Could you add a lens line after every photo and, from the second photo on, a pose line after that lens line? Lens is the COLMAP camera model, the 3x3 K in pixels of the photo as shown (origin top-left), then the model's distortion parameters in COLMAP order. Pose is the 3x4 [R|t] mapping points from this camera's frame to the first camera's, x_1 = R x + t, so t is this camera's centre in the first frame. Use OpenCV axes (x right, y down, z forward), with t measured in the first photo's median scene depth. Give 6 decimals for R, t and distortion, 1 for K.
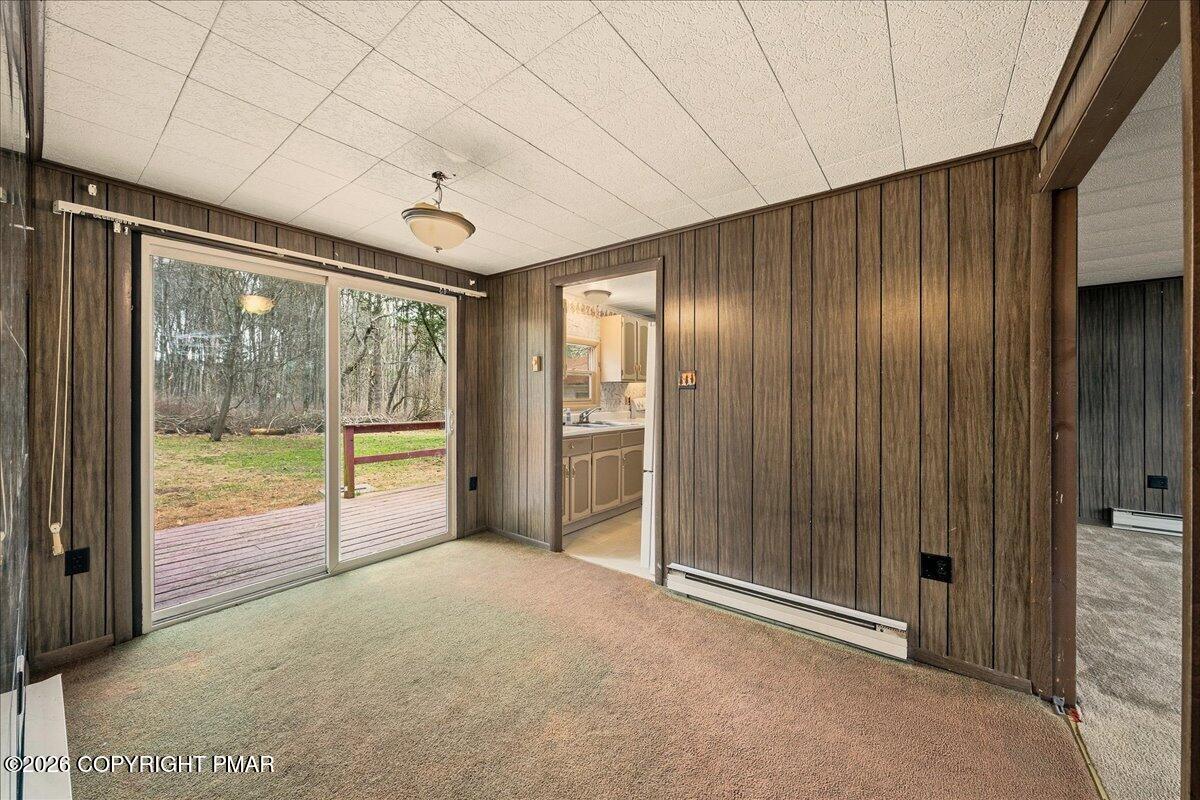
lens RADIAL K [[424.8, 0, 602.5], [0, 424.8, 389.6], [0, 0, 1]] dist [-0.001408, -0.000138]
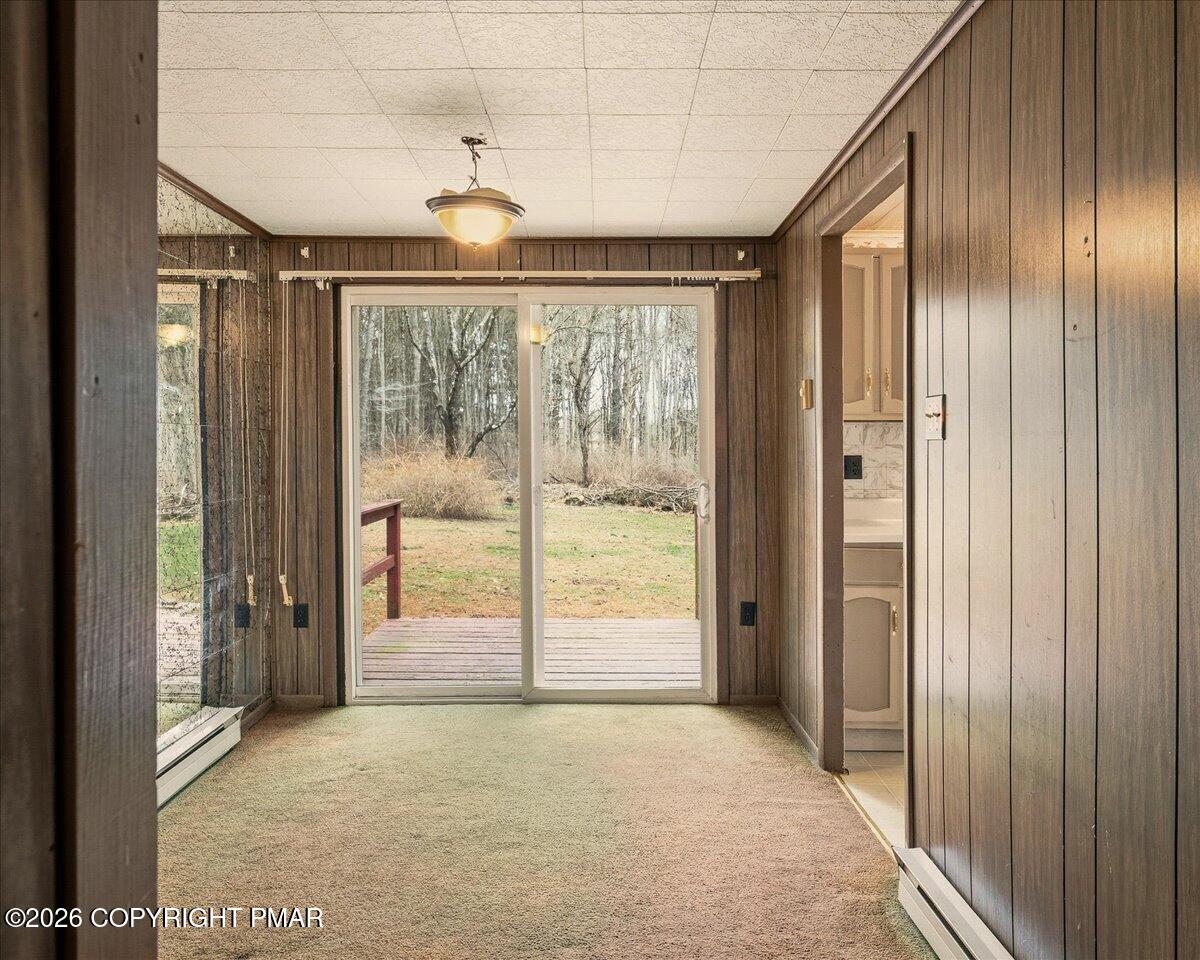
lens RADIAL K [[845.1, 0, 604.1], [0, 845.1, 452.8], [0, 0, 1]] dist [0.010717, 0.001084]
pose [[0.623118, -0.002485, -0.782124, 0.465886], [0.006938, 0.999973, 0.002351, 0.004765], [0.782097, -0.006891, 0.623118, 0.163780]]
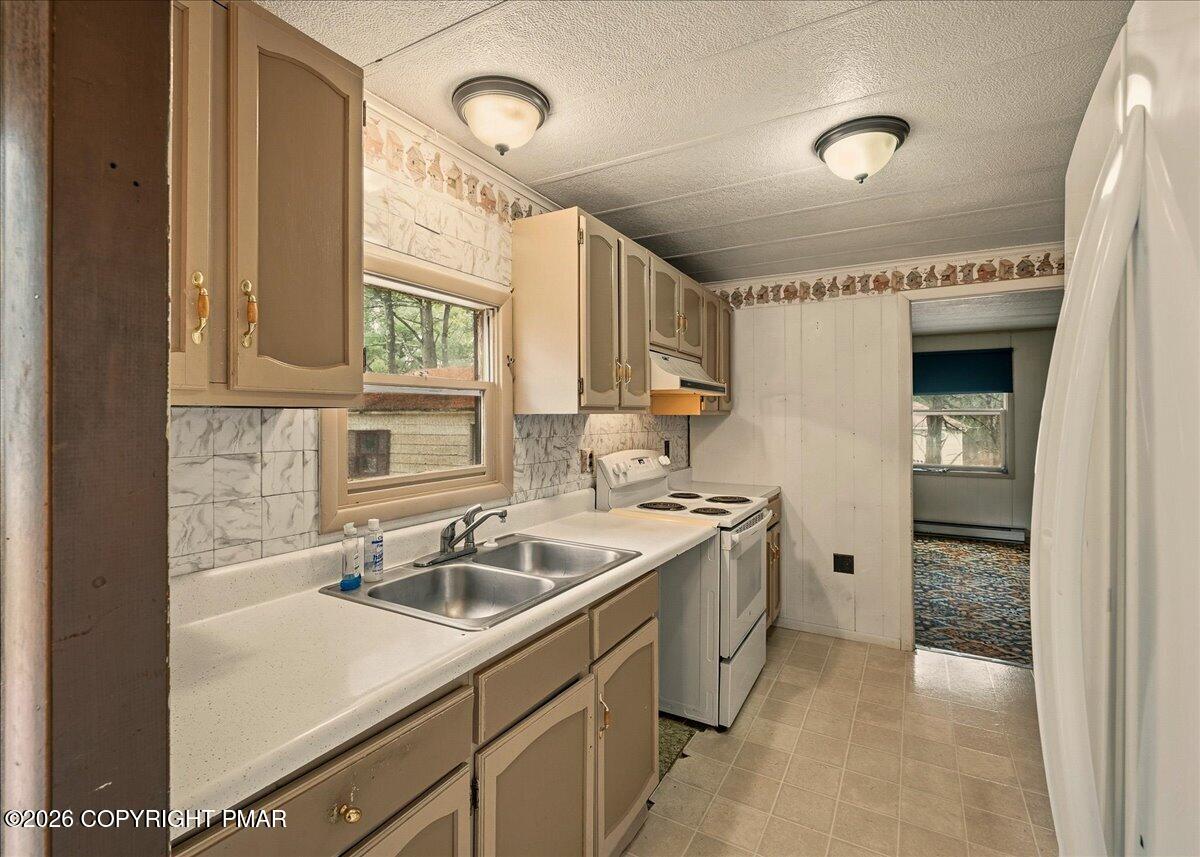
lens RADIAL K [[564.1, 0, 598.6], [0, 564.1, 411.4], [0, 0, 1]] dist [0.000691, -0.000144]
pose [[0.989216, -0.004140, 0.146403, -0.005091], [0.004432, 0.999989, -0.001665, -0.027588], [-0.146395, 0.002296, 0.989224, 0.787314]]
